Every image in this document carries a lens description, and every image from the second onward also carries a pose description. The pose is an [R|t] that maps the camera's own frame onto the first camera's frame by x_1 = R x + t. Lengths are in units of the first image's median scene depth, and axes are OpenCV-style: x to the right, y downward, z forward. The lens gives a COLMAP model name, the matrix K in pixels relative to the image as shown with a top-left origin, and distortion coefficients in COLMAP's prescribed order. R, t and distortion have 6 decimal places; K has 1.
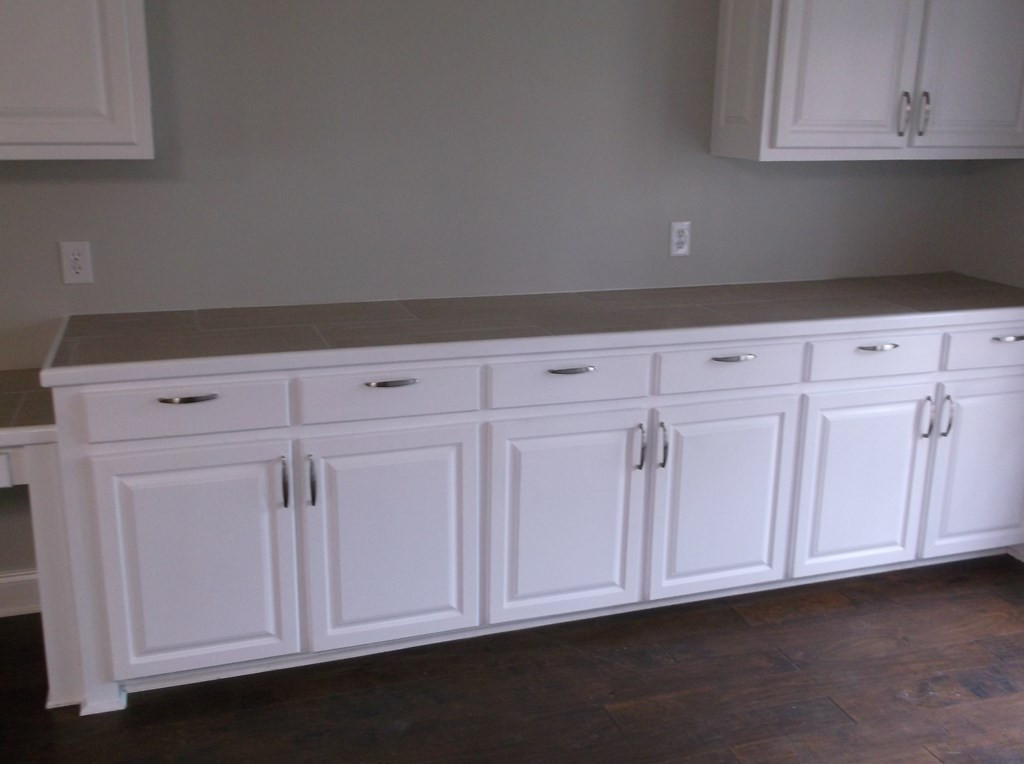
lens RADIAL K [[1023.8, 0, 513.8], [0, 1023.8, 381.3], [0, 0, 1]] dist [0.008856, 0.000000]
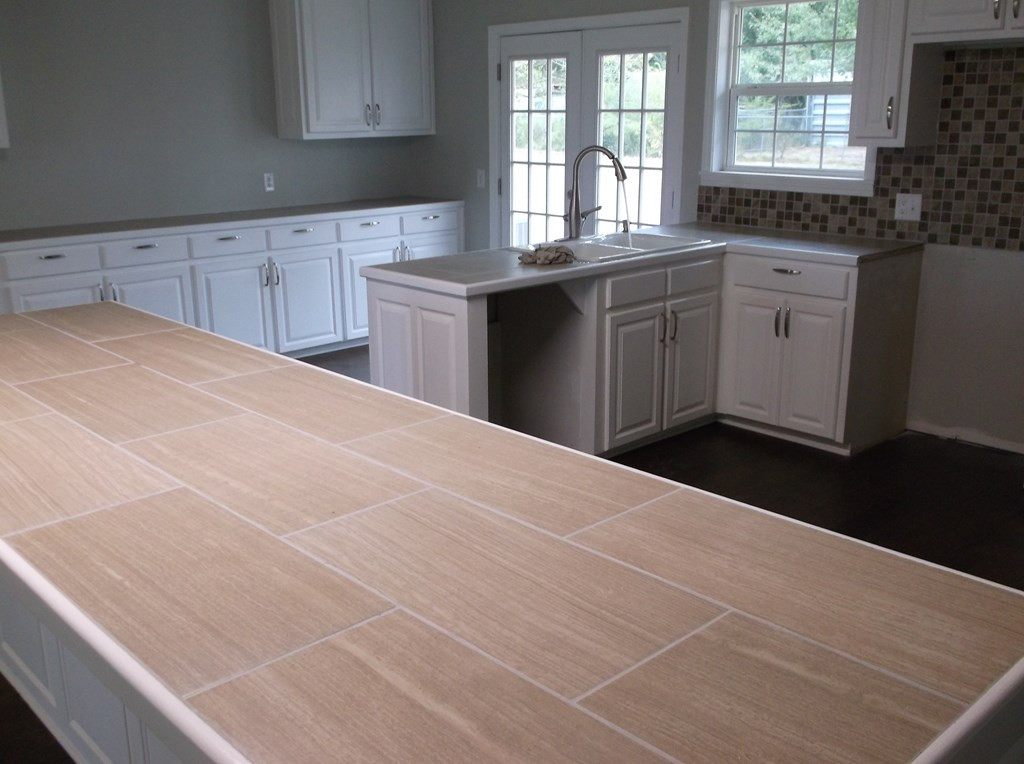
lens RADIAL K [[1023.8, 0, 510.9], [0, 1023.8, 381.4], [0, 0, 1]] dist [0.008856, 0.000000]
pose [[0.913831, -0.131724, 0.384138, -0.251369], [0.133172, 0.990827, 0.022958, 0.294938], [-0.383638, 0.030176, 0.922990, -1.122958]]
